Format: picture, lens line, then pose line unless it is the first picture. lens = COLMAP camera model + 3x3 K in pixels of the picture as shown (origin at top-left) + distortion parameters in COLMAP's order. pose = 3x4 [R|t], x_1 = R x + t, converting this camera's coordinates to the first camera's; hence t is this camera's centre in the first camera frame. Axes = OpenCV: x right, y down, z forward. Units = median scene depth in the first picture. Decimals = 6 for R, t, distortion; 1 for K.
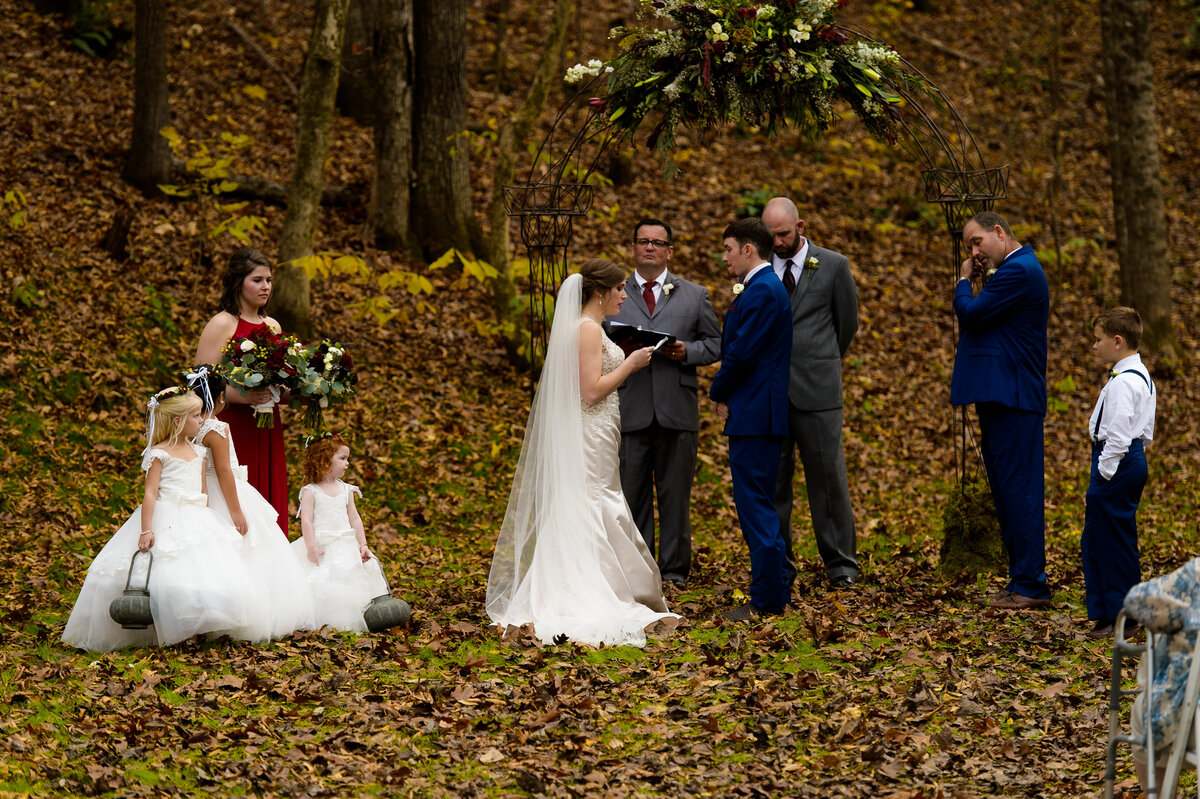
lens RADIAL K [[5204.0, 0, 598.0], [0, 5204.0, 396.7], [0, 0, 1]] dist [-0.131851, 0.000000]
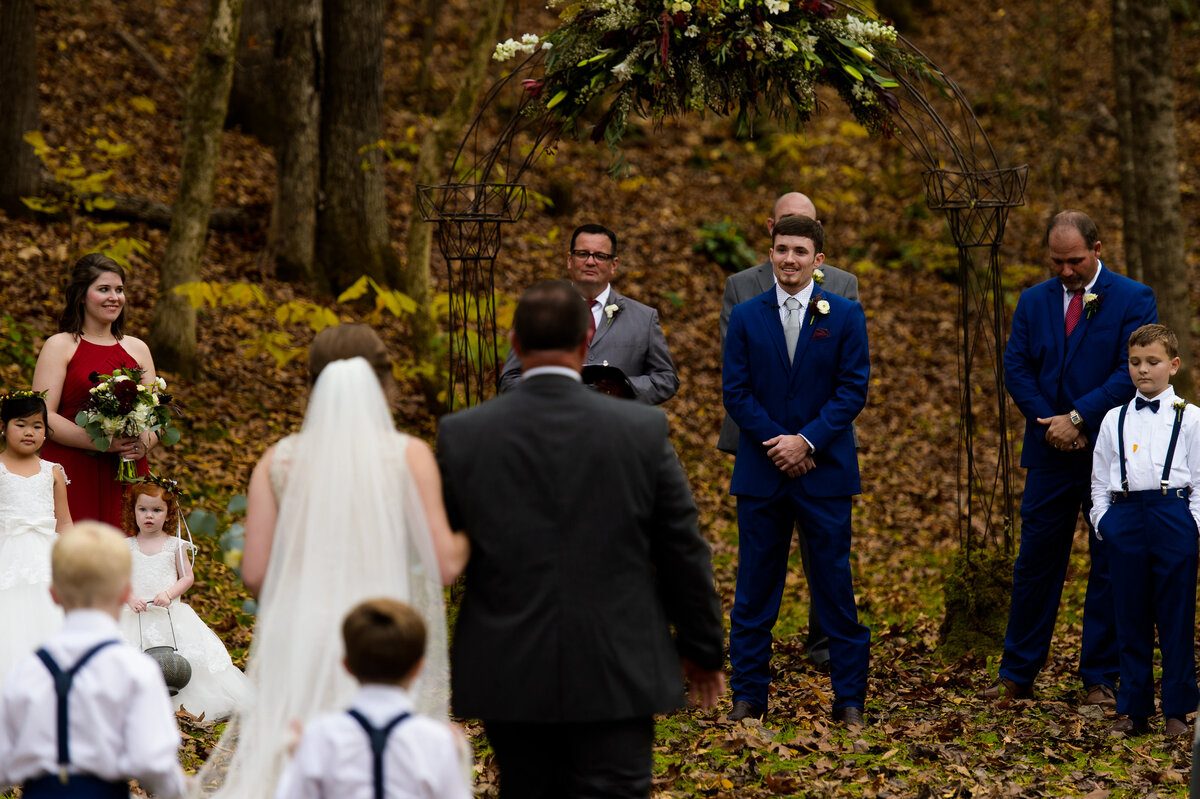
lens RADIAL K [[5596.8, 0, 597.0], [0, 5596.8, 398.6], [0, 0, 1]] dist [-0.139936, 0.000000]
pose [[0.999892, 0.009927, 0.010877, 0.000751], [-0.009768, 0.999846, -0.014551, 0.004825], [-0.011020, 0.014443, 0.999835, 0.082206]]
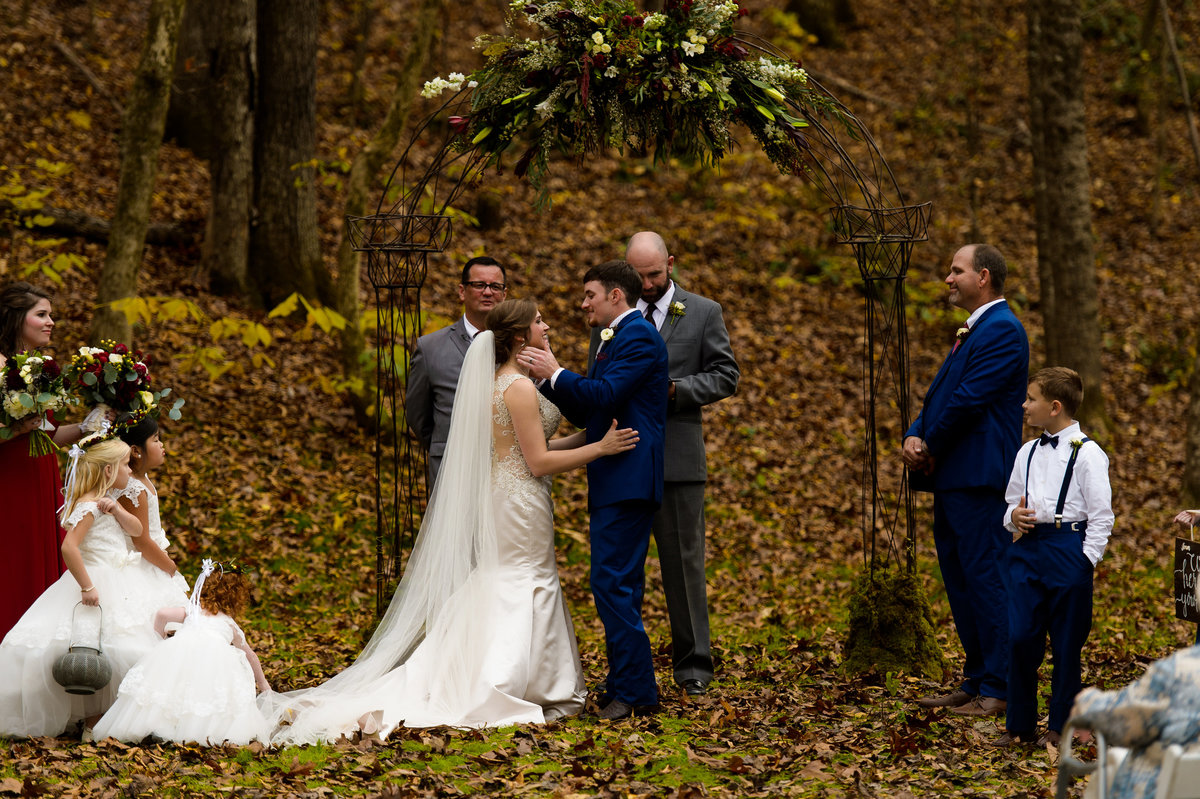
lens RADIAL K [[5596.8, 0, 605.0], [0, 5596.8, 399.9], [0, 0, 1]] dist [-0.139936, 0.000000]
pose [[0.999546, 0.017163, 0.024747, 0.001551], [-0.016837, 0.999770, -0.013299, 0.001359], [-0.024969, 0.012877, 0.999605, 0.051547]]
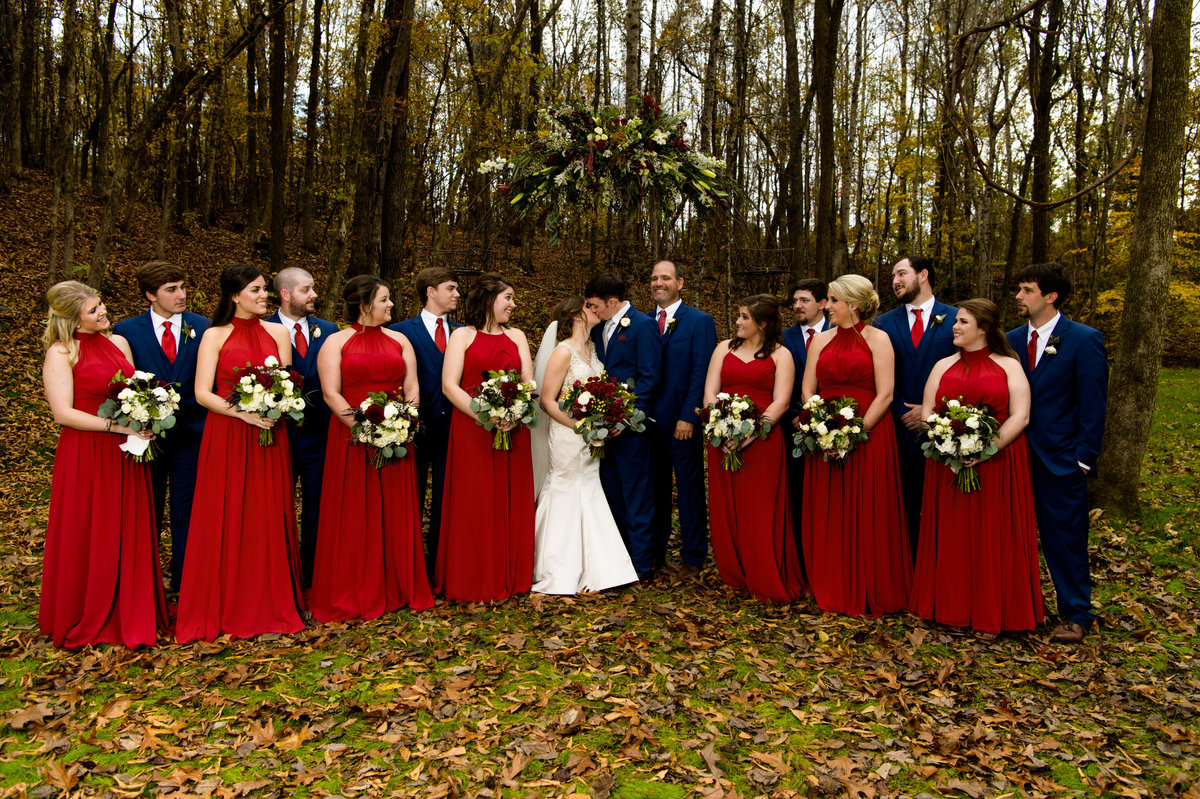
lens RADIAL K [[966.1, 0, 601.6], [0, 966.1, 399.4], [0, 0, 1]] dist [0.012471, 0.000796]
pose [[0.983371, 0.021337, 0.180351, -0.014362], [-0.025485, 0.999461, 0.020715, -0.005915], [-0.179812, -0.024967, 0.983384, 0.569059]]
